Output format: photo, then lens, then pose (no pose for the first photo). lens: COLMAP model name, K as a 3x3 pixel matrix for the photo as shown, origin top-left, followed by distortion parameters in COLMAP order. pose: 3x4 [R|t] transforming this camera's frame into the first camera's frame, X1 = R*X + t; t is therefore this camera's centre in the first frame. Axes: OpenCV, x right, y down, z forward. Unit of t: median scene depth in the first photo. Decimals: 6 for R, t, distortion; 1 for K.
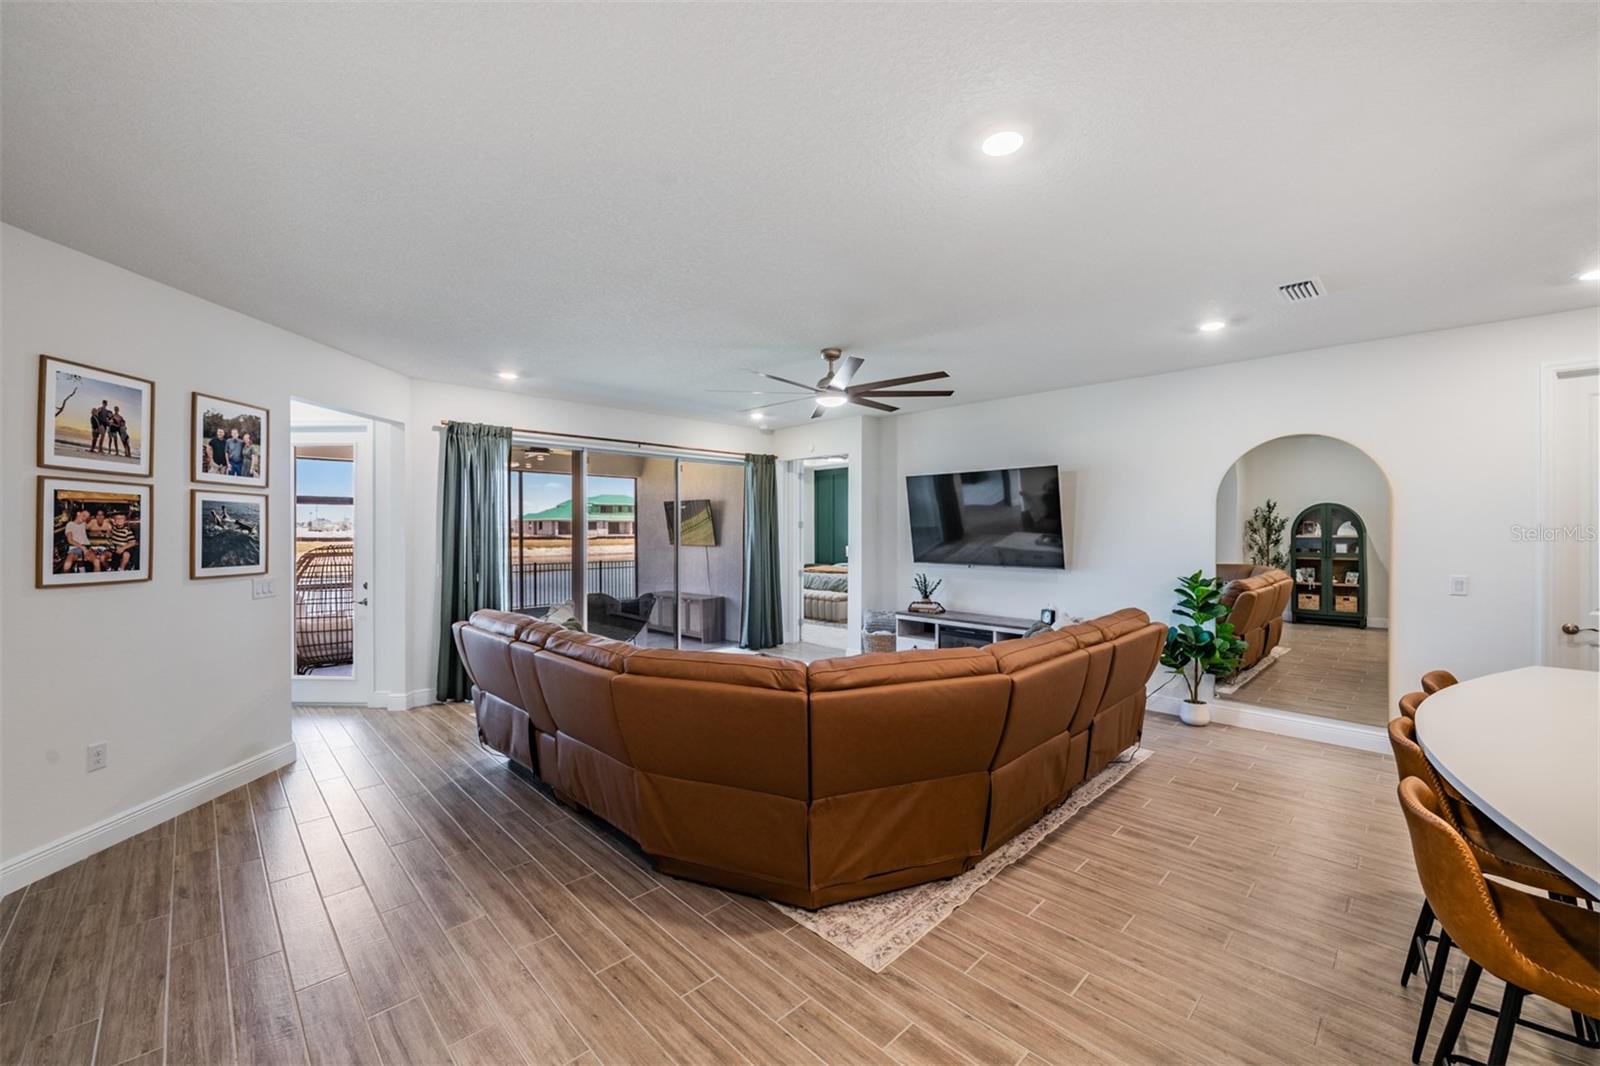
lens RADIAL K [[631.3, 0, 799.8], [0, 631.3, 525.7], [0, 0, 1]] dist [-0.013843, -0.000344]
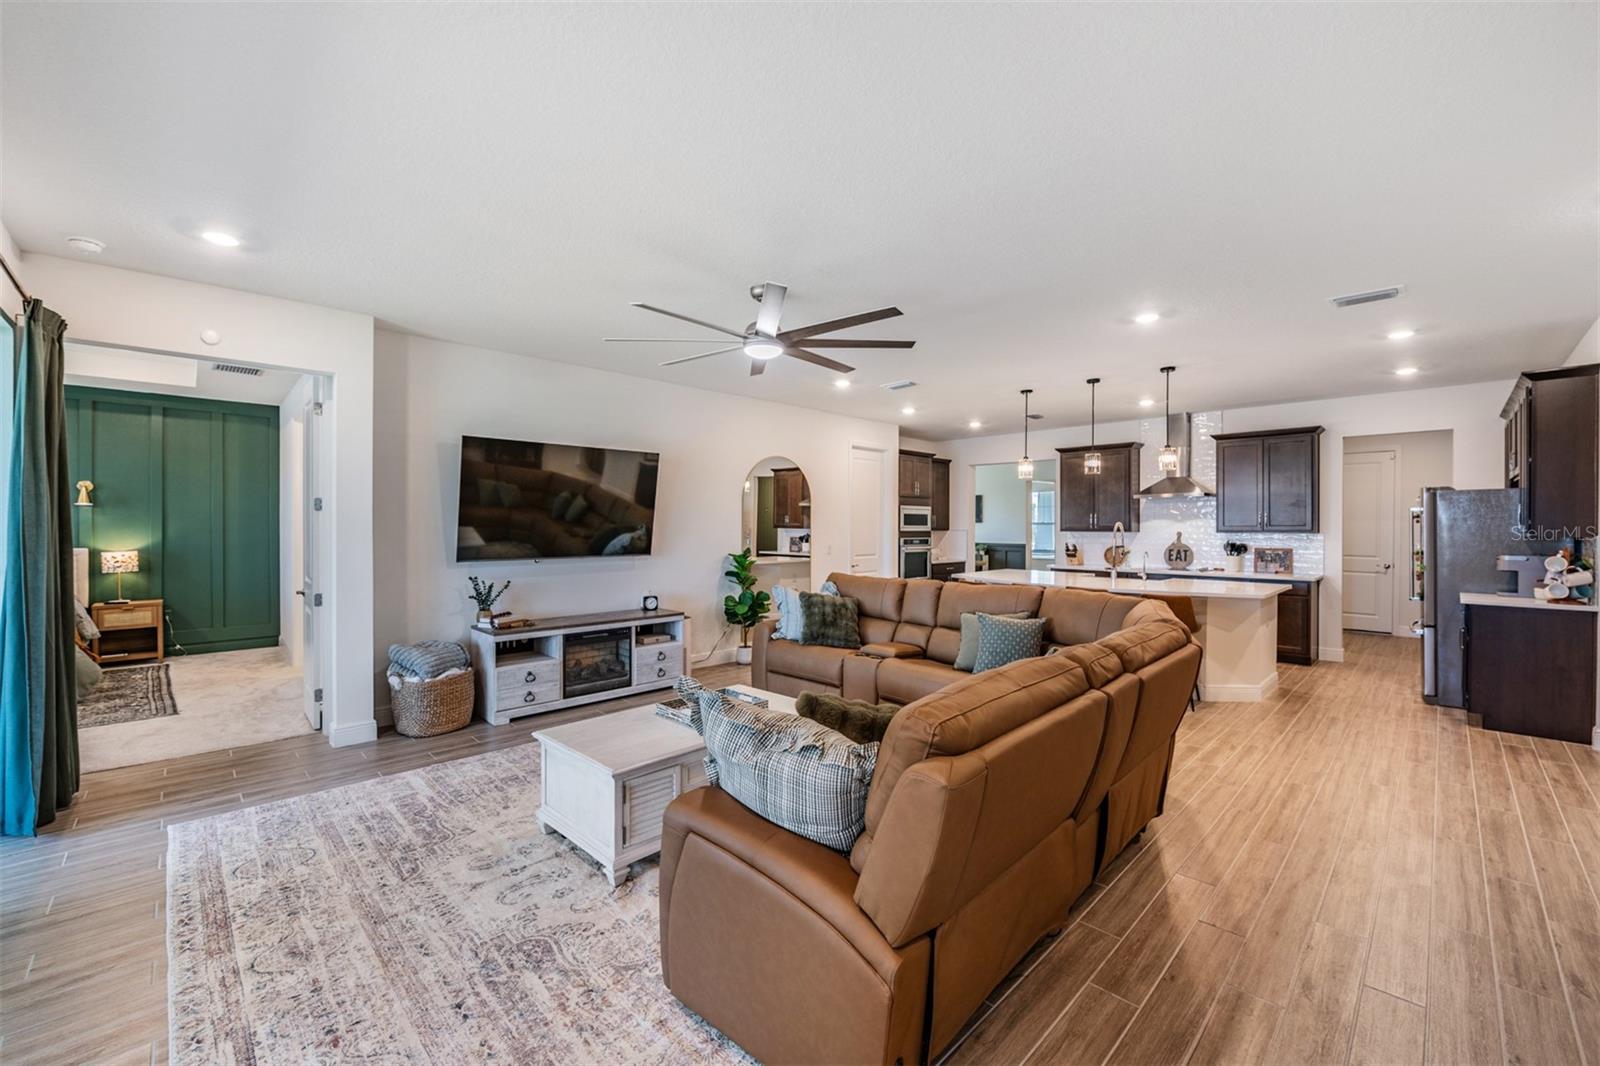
lens RADIAL K [[641.8, 0, 796.8], [0, 641.8, 523.6], [0, 0, 1]] dist [-0.013533, 0.000126]
pose [[0.002367, 0.004807, 0.999986, -0.685751], [-0.004829, 0.999977, -0.004795, 0.023802], [-0.999986, -0.004817, 0.002390, 0.840518]]
